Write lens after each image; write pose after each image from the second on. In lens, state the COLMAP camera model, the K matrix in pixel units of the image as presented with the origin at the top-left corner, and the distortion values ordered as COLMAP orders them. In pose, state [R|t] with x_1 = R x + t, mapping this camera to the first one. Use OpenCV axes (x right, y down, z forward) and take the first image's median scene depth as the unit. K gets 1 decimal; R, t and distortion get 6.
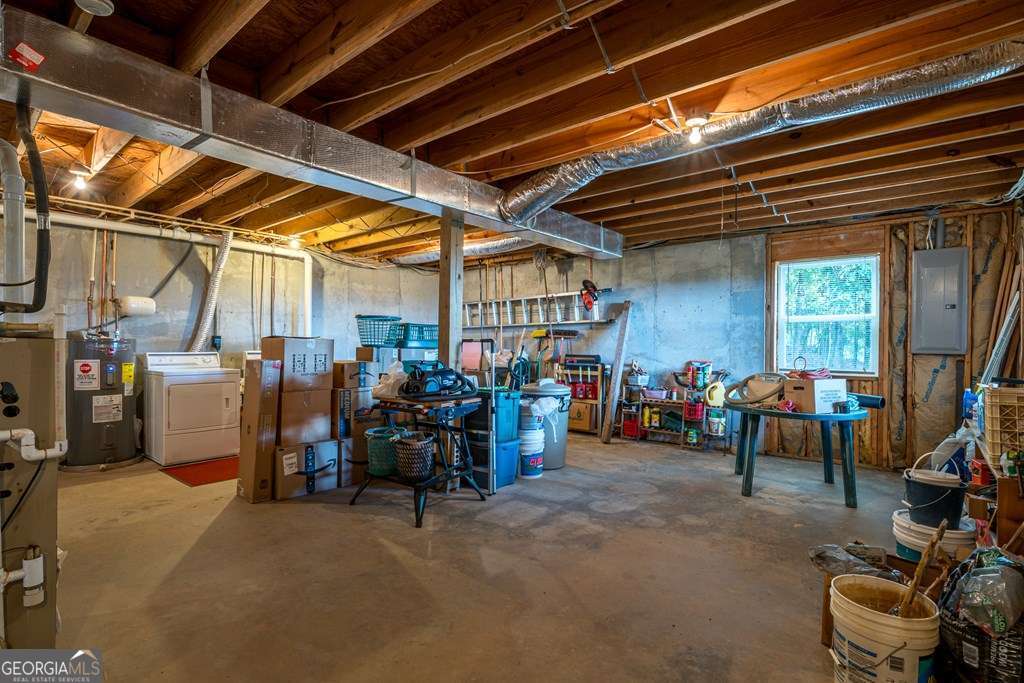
lens RADIAL K [[489.2, 0, 512.5], [0, 489.2, 343.1], [0, 0, 1]] dist [0.001422, 0.000491]
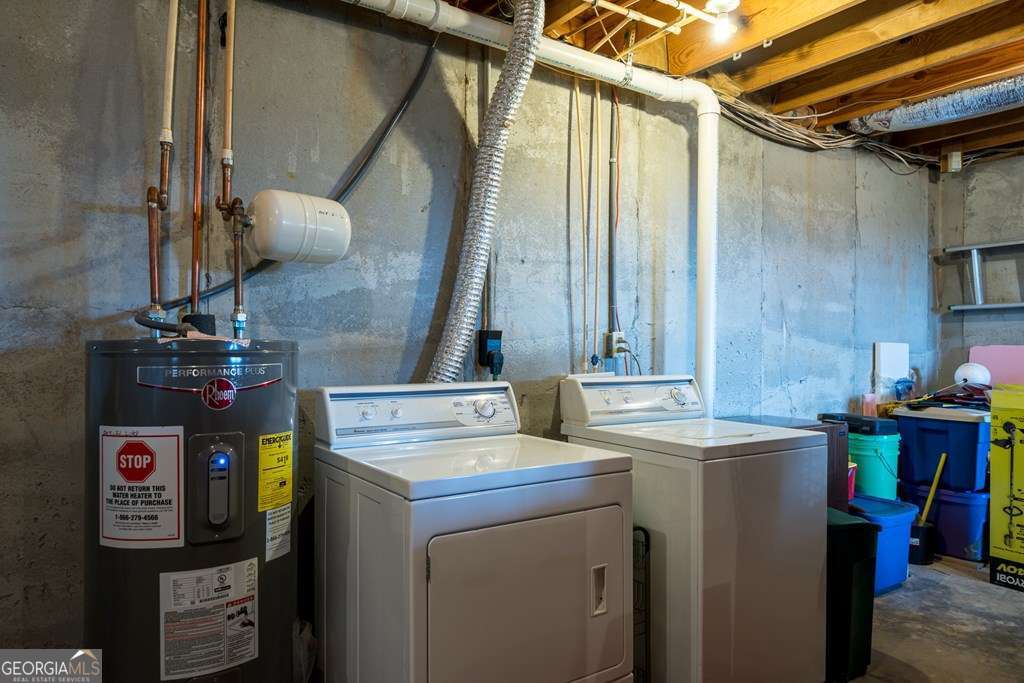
lens RADIAL K [[664.2, 0, 511.2], [0, 664.2, 343.4], [0, 0, 1]] dist [0.001193, 0.000300]
pose [[0.962108, -0.001257, -0.272666, -0.510814], [0.001839, 0.999997, 0.001879, -0.007701], [0.272663, -0.002309, 0.962107, 0.624018]]
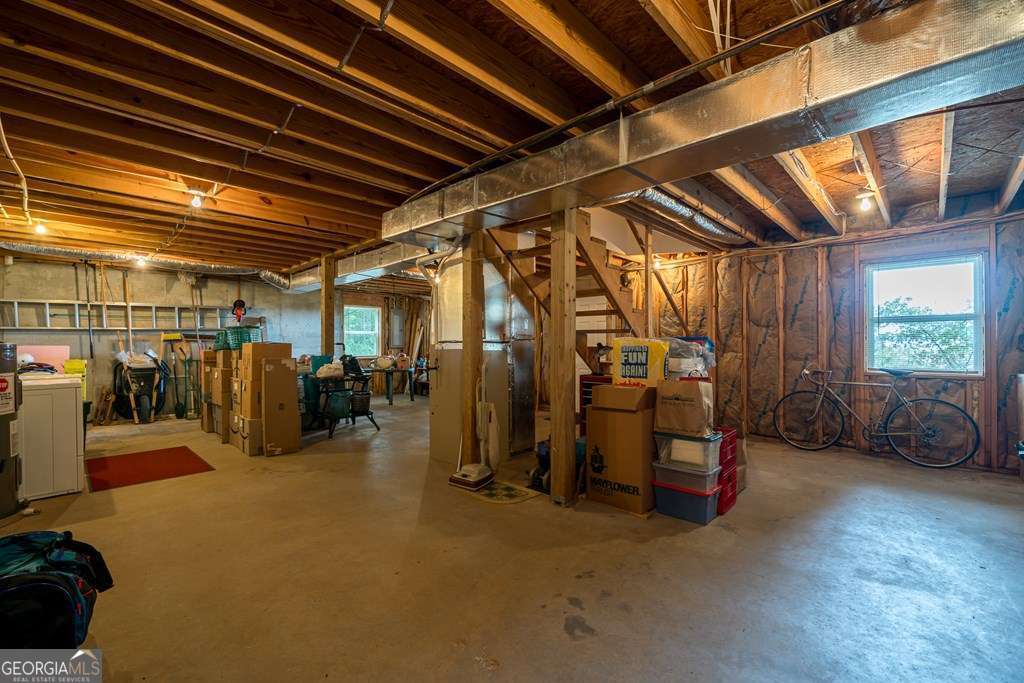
lens RADIAL K [[442.7, 0, 521.1], [0, 442.7, 342.9], [0, 0, 1]] dist [0.001061, -0.000230]
pose [[0.052448, -0.005413, 0.998609, -1.290515], [0.001748, 0.999984, 0.005328, -0.013148], [-0.998622, 0.001466, 0.052456, 0.154235]]
